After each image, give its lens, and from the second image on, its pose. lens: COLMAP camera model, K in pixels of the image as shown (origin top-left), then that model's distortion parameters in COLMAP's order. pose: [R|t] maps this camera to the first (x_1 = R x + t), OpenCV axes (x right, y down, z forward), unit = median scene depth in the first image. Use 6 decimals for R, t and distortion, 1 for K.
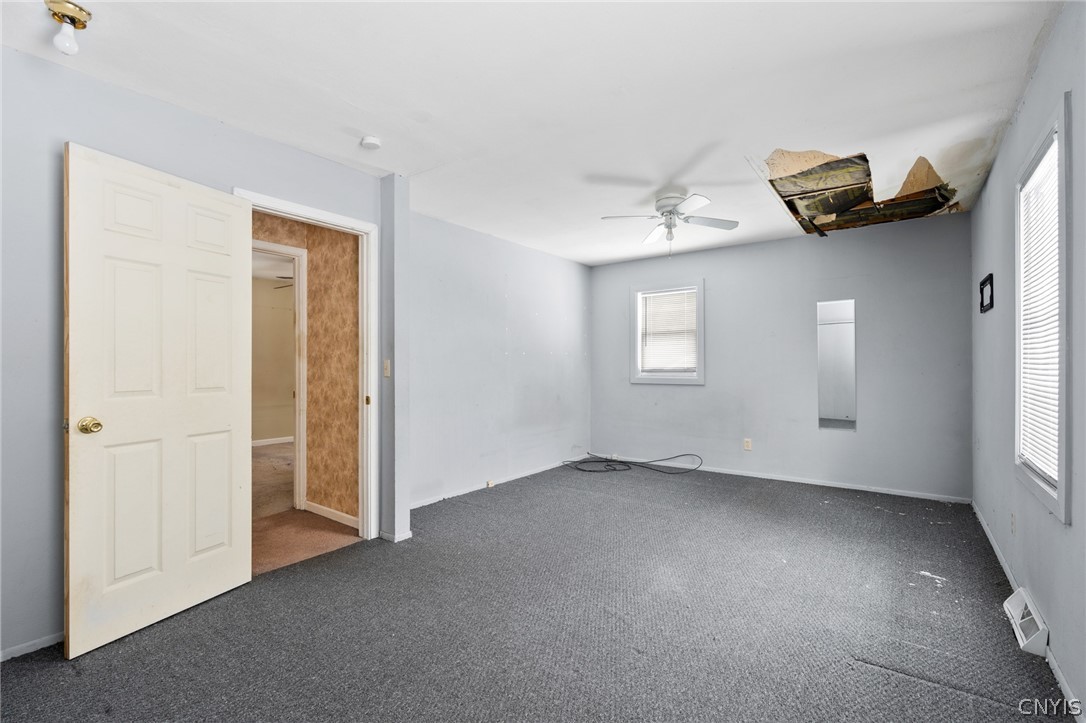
lens RADIAL K [[474.2, 0, 547.0], [0, 474.2, 360.6], [0, 0, 1]] dist [-0.004669, 0.000368]
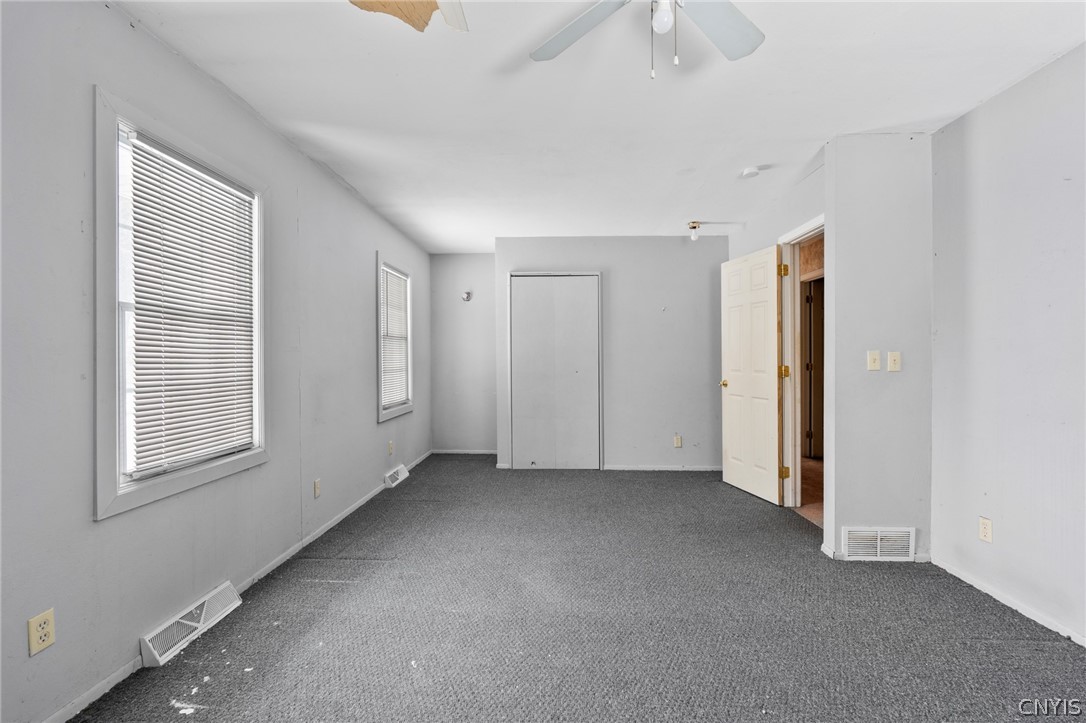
lens RADIAL K [[474.2, 0, 545.4], [0, 474.2, 362.5], [0, 0, 1]] dist [-0.004669, 0.000368]
pose [[-0.822753, 0.008895, -0.568330, 0.785927], [0.010828, 0.999941, -0.000025, 0.018412], [0.568296, -0.006174, -0.822801, 1.793668]]
